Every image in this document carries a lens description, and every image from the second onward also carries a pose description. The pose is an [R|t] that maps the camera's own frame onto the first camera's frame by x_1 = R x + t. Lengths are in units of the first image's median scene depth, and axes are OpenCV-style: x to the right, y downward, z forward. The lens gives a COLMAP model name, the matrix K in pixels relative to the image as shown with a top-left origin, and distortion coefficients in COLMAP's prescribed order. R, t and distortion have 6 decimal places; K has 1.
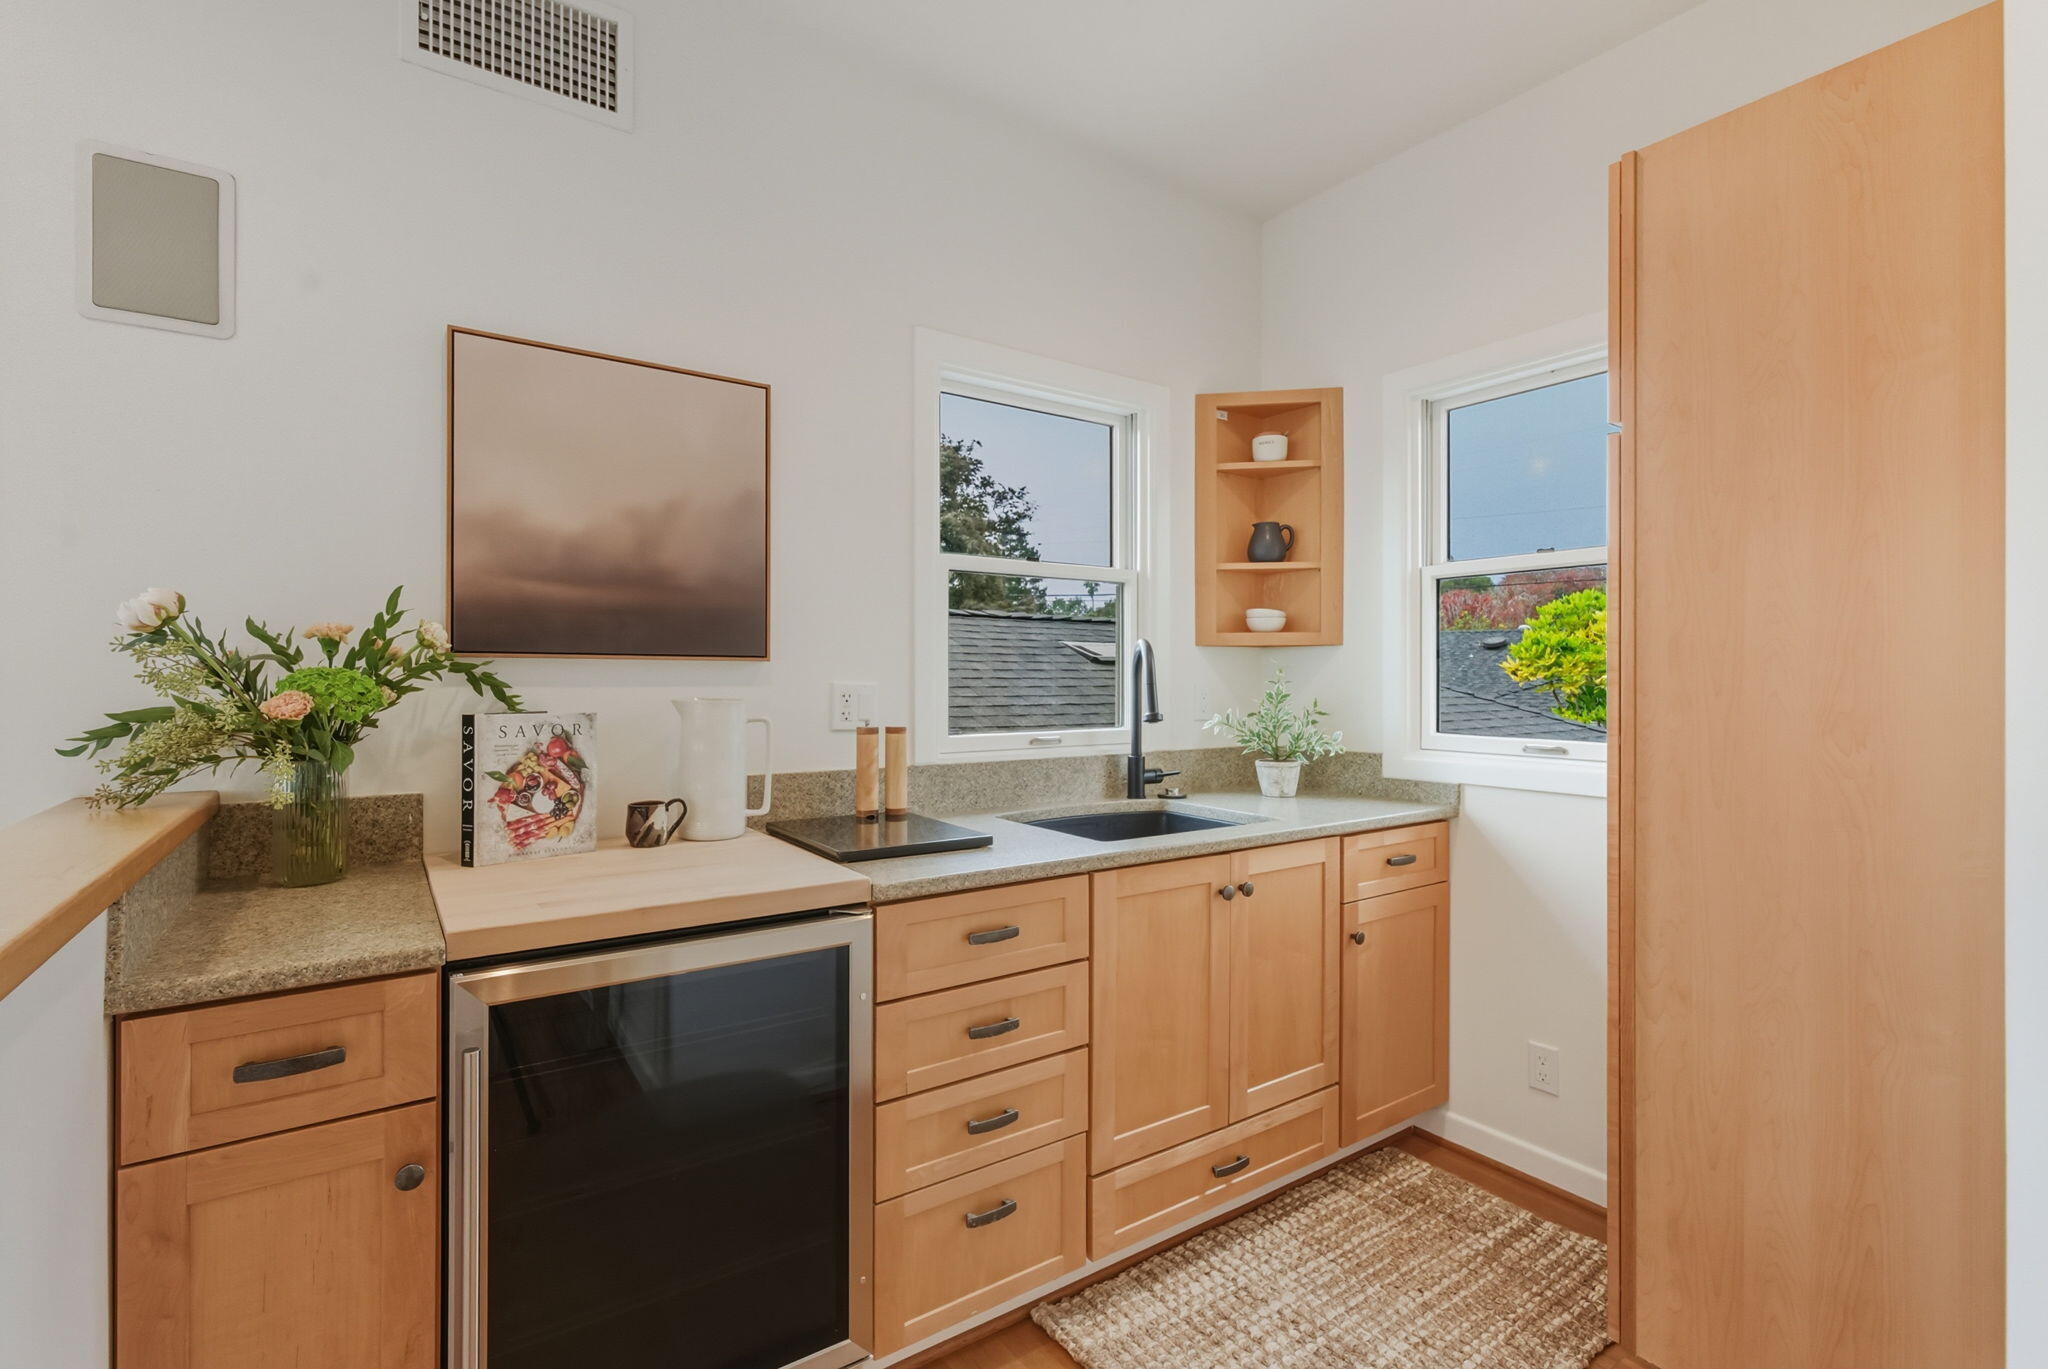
lens RADIAL K [[933.9, 0, 1025.4], [0, 933.9, 682.3], [0, 0, 1]] dist [-0.001415, 0.000924]
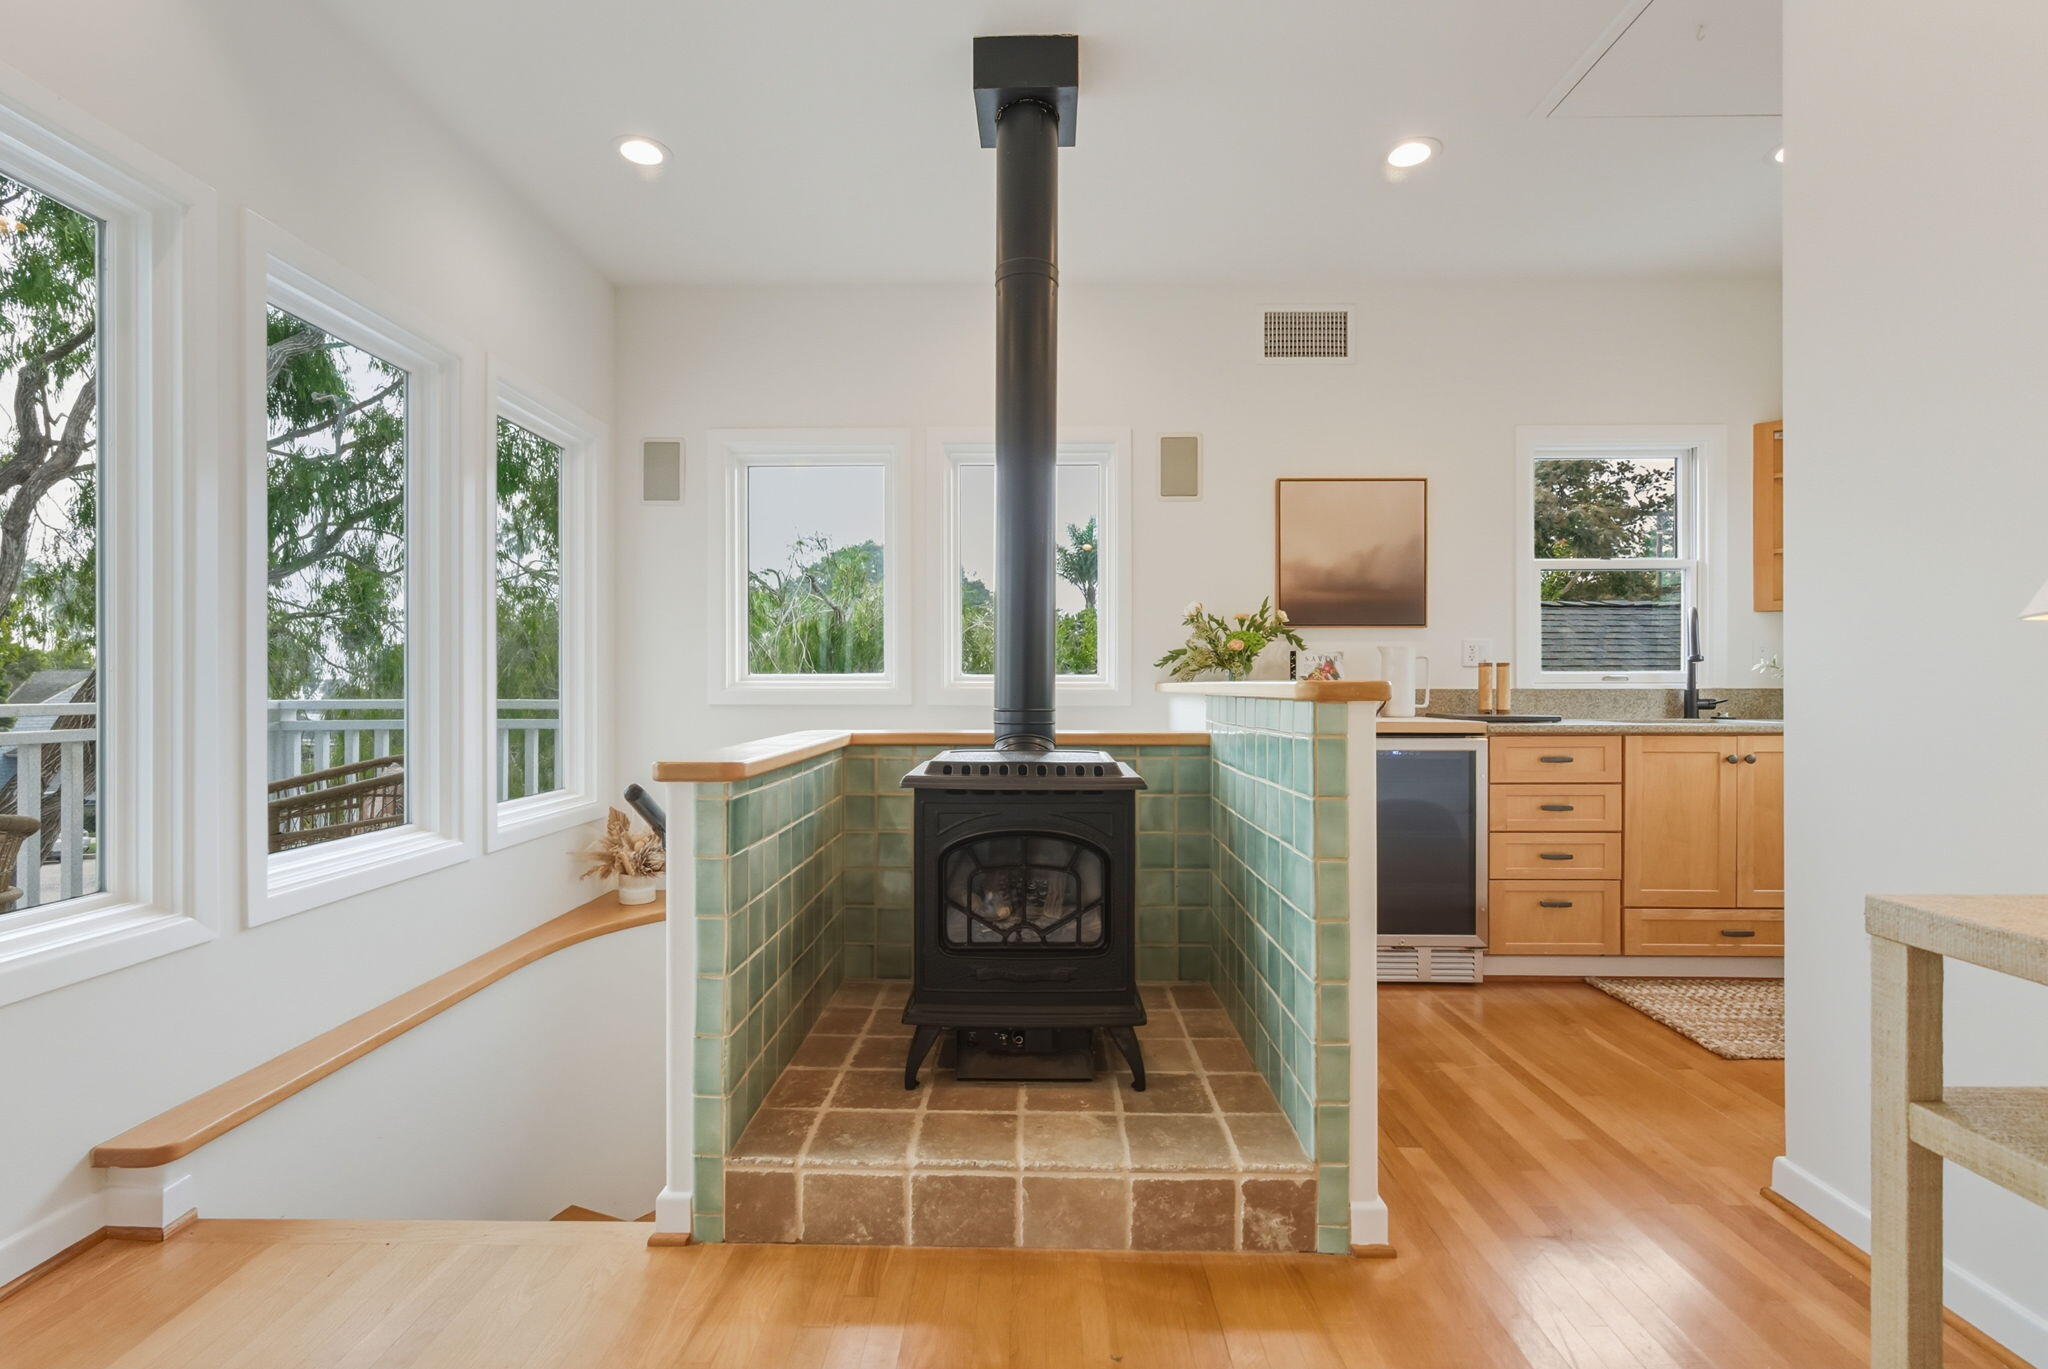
lens RADIAL K [[933.9, 0, 1021.7], [0, 933.9, 694.0], [0, 0, 1]] dist [-0.001415, 0.000924]
pose [[0.808940, 0.000861, -0.587891, 0.158316], [-0.000219, 0.999999, 0.001163, 0.103678], [0.587891, -0.000812, 0.808939, -0.936123]]
